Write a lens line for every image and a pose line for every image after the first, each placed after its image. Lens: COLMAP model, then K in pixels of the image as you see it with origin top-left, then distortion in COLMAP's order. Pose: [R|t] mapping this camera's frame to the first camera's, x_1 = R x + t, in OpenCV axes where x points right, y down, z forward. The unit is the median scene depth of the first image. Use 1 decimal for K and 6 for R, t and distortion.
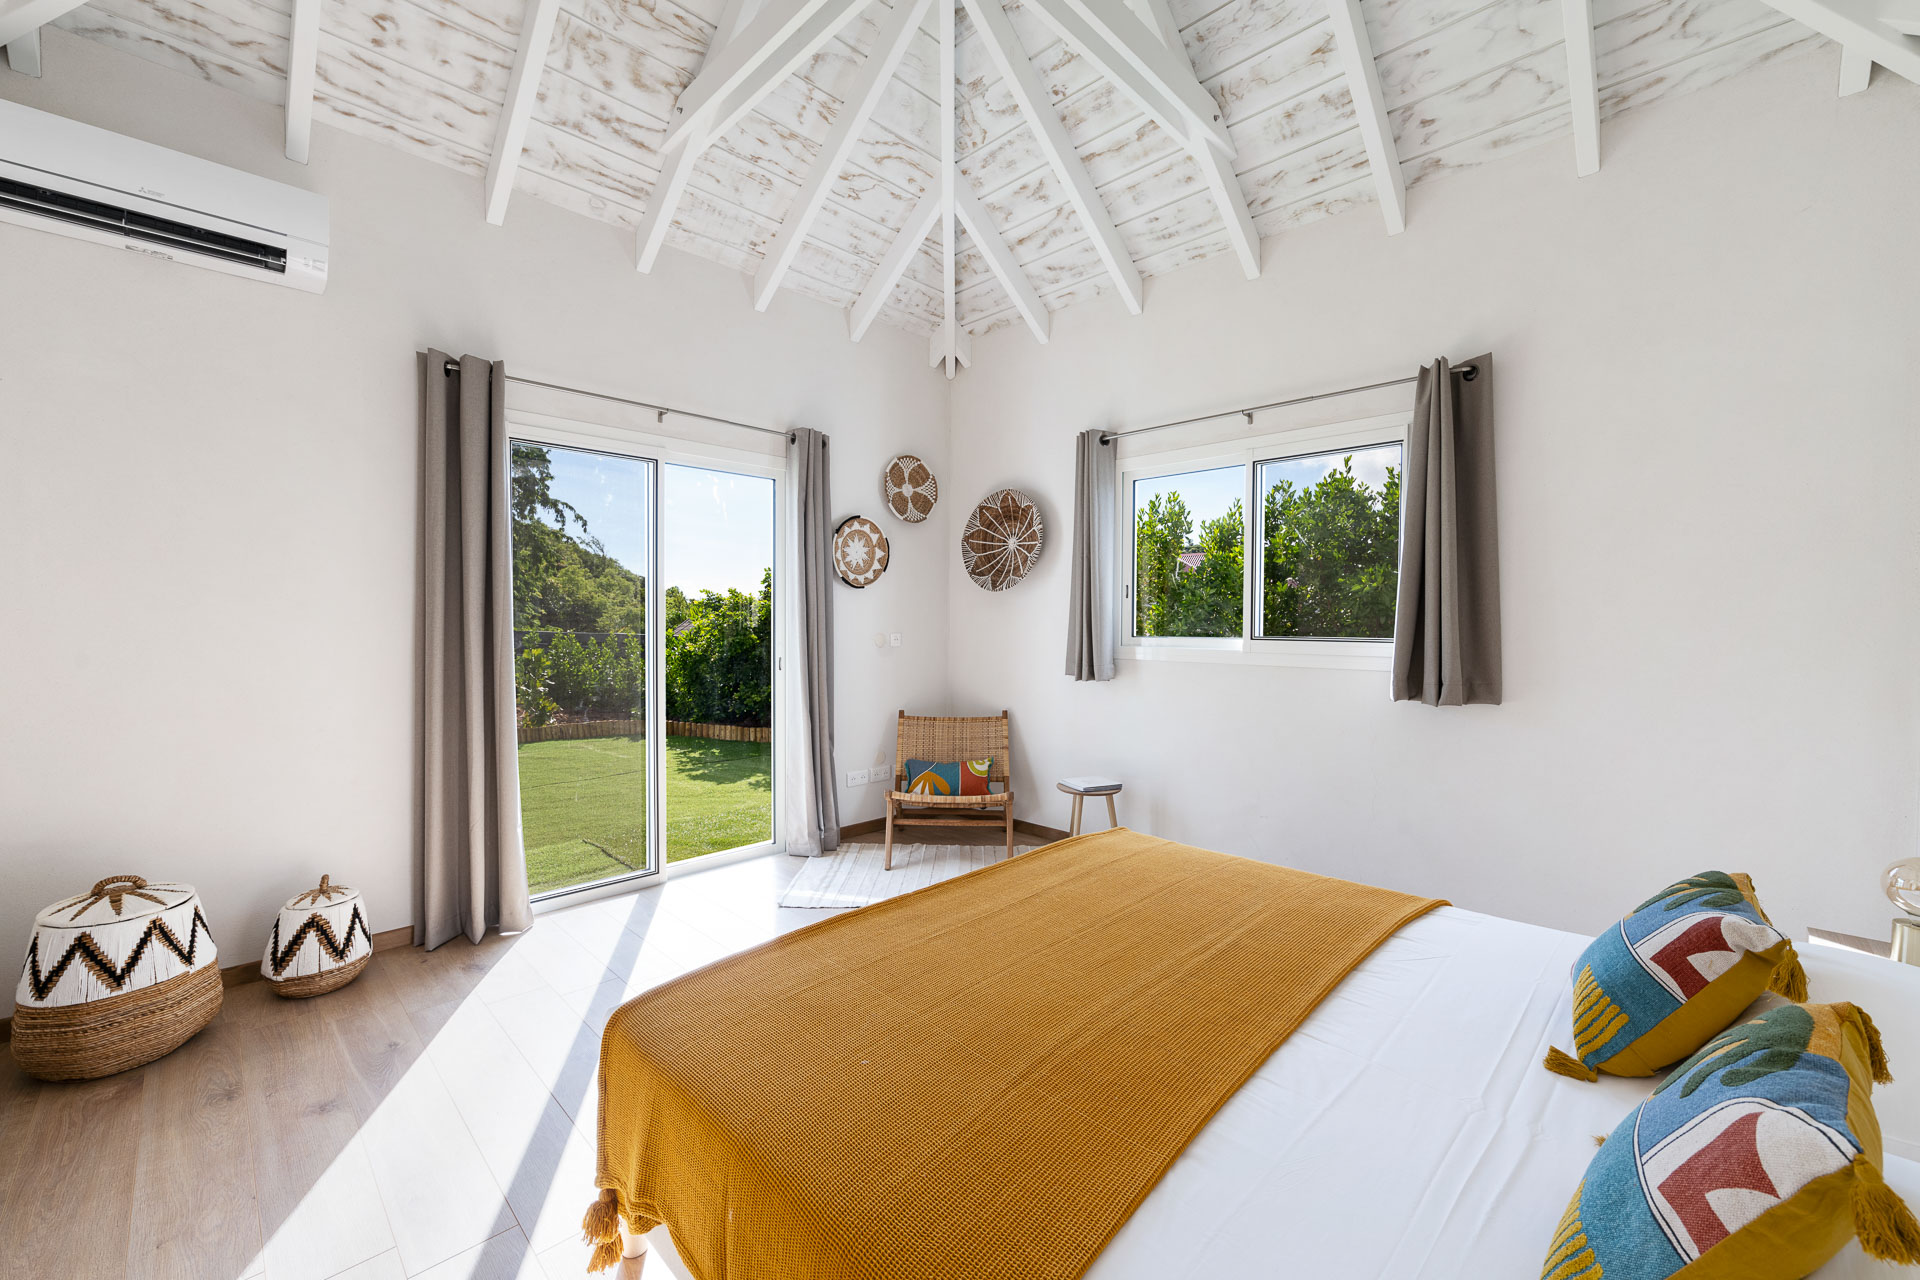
lens RADIAL K [[762.3, 0, 965.3], [0, 762.3, 612.3], [0, 0, 1]] dist [-0.006631, -0.000096]
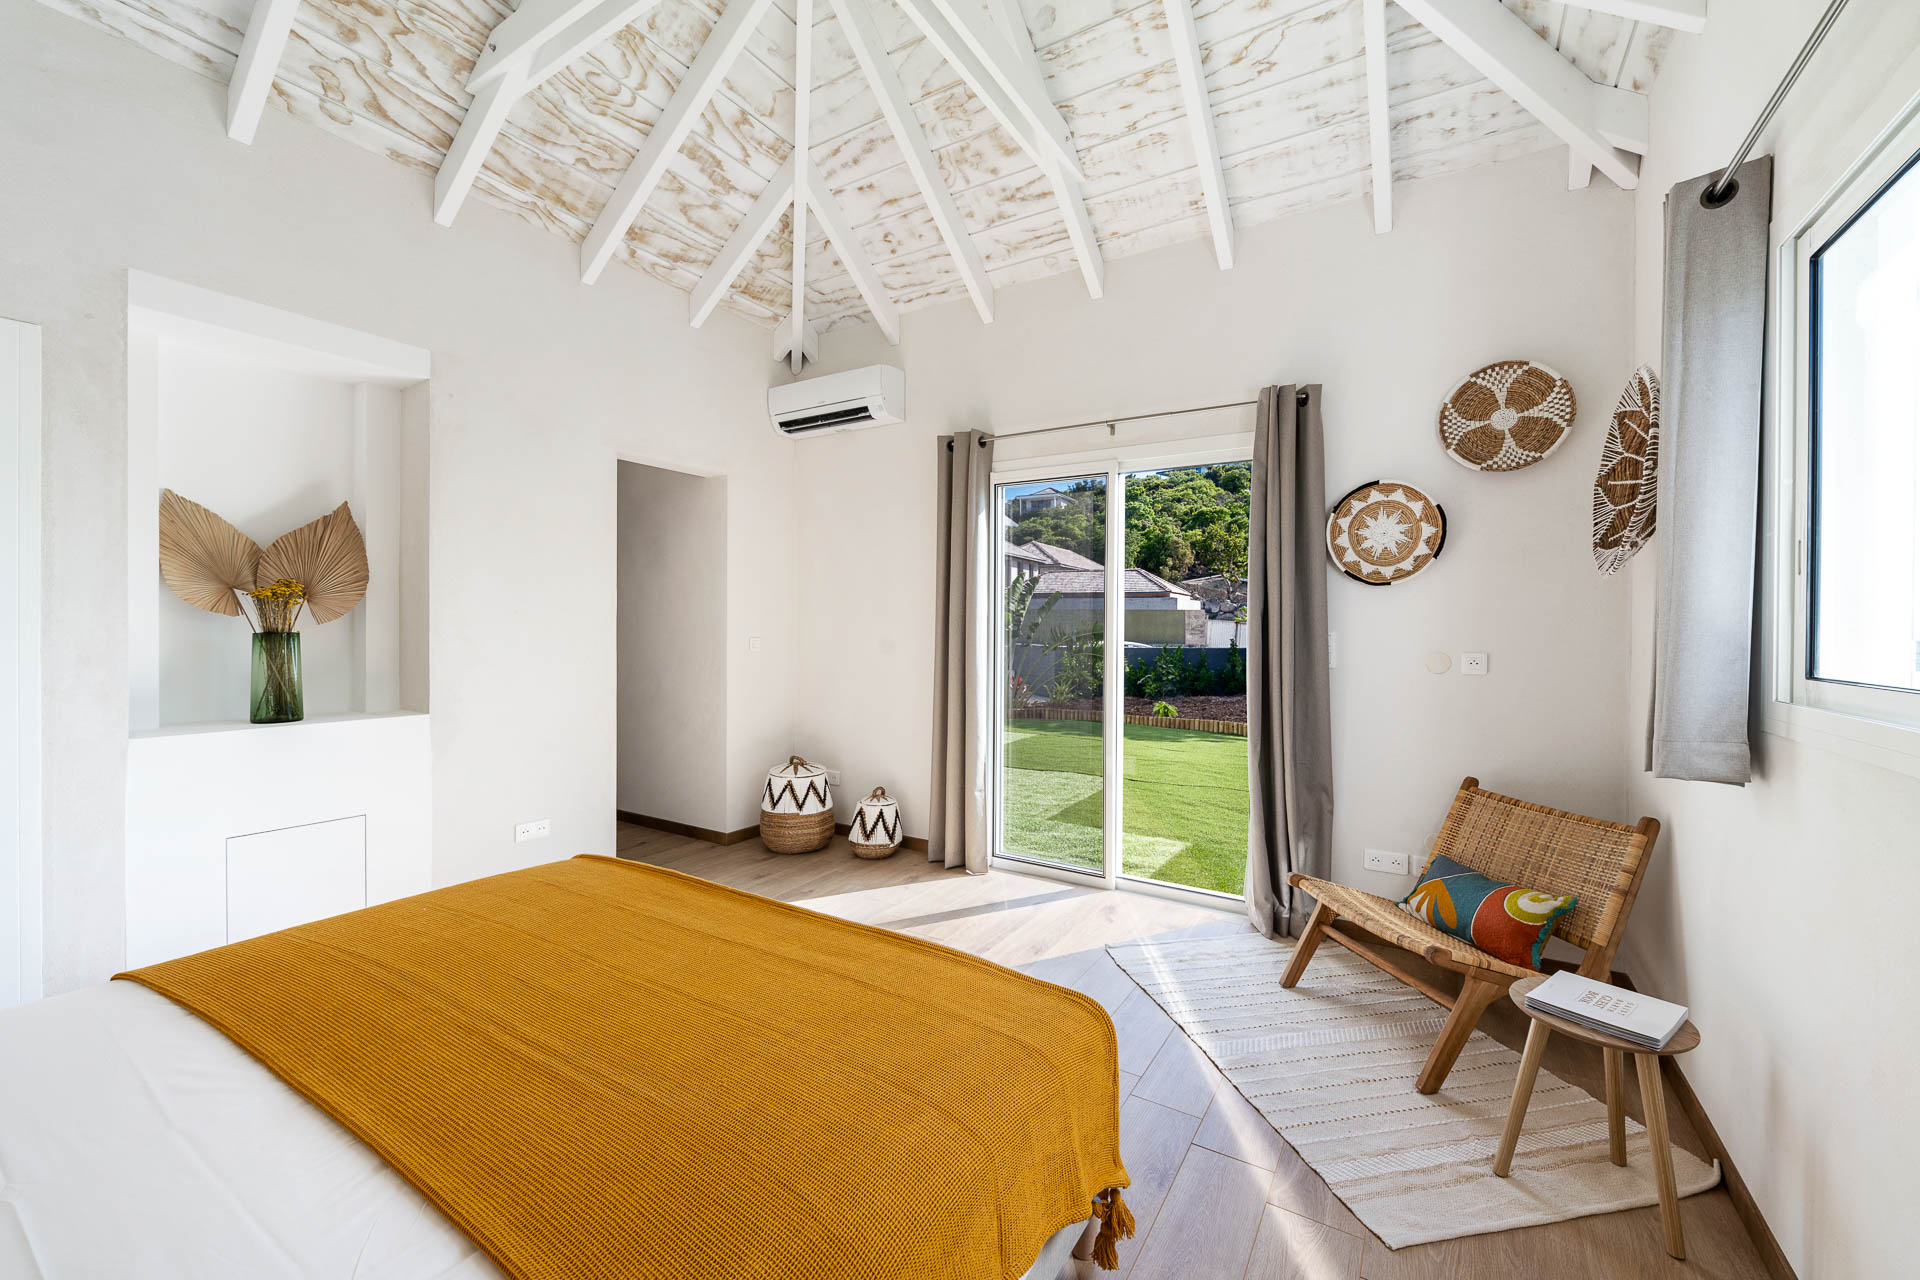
lens RADIAL K [[762.3, 0, 965.3], [0, 762.3, 612.3], [0, 0, 1]] dist [-0.006631, -0.000096]
pose [[0.220783, -0.016814, -0.975178, 0.464286], [0.000650, 0.999854, -0.017092, 0.004731], [0.975323, 0.003140, 0.220762, 0.494756]]
